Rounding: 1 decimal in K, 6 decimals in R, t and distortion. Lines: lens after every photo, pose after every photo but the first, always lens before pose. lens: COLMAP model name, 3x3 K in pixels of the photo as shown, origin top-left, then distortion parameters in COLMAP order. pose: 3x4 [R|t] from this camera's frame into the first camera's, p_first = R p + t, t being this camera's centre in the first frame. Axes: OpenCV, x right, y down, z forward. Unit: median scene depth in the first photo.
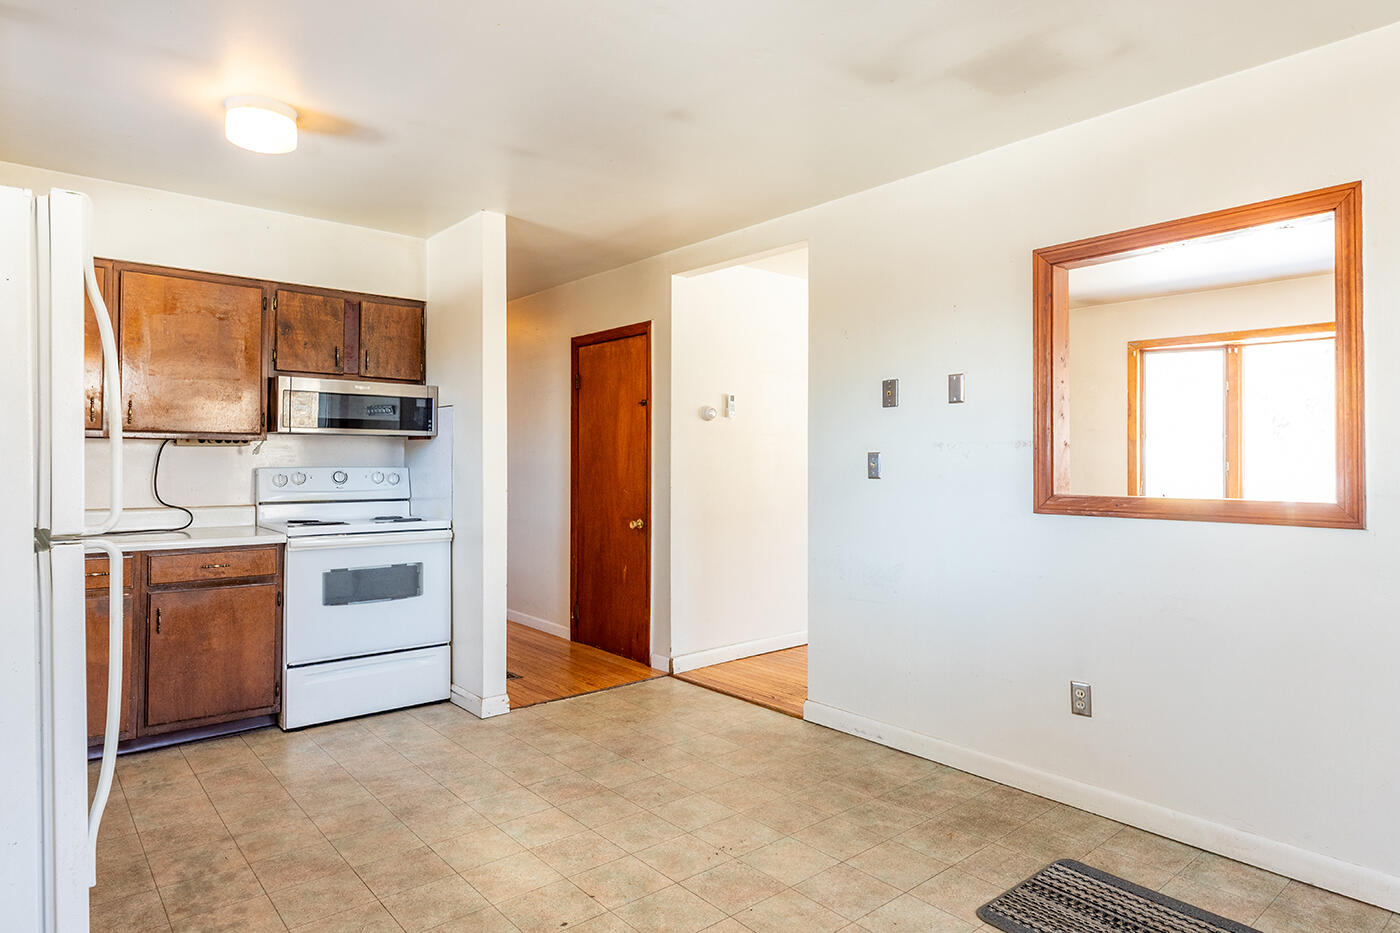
lens RADIAL K [[821.6, 0, 700.0], [0, 821.6, 466.5], [0, 0, 1]] dist [0.000065, -0.000267]
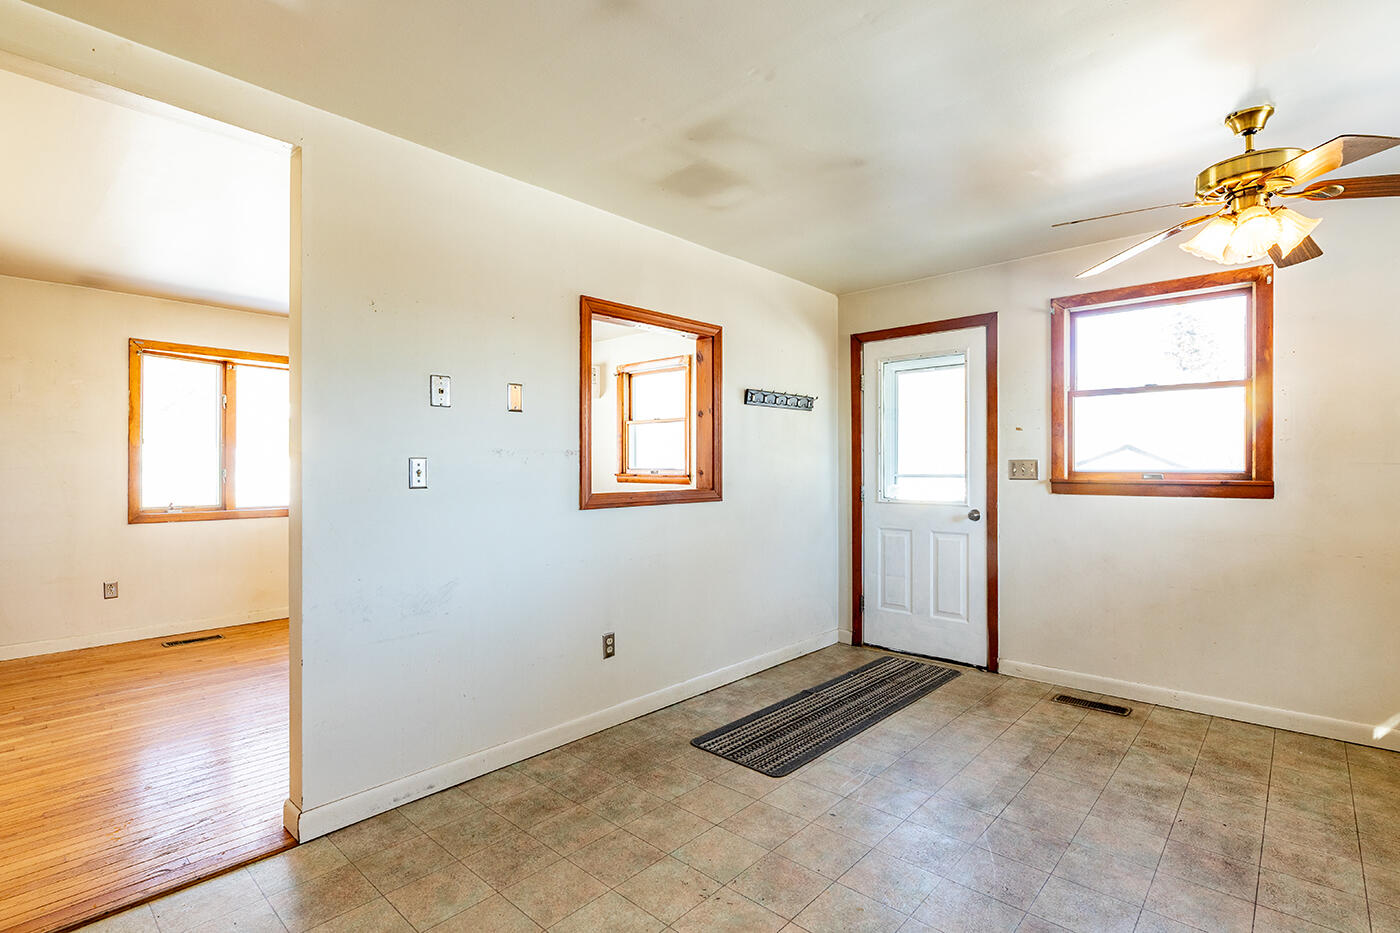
lens RADIAL K [[663.7, 0, 700.0], [0, 663.7, 480.1], [0, 0, 1]] dist [0.000688, -0.000128]
pose [[-0.133018, -0.017376, 0.990961, -0.598849], [0.008132, 0.999794, 0.018622, -0.005215], [-0.991080, 0.010536, -0.132849, 0.955942]]
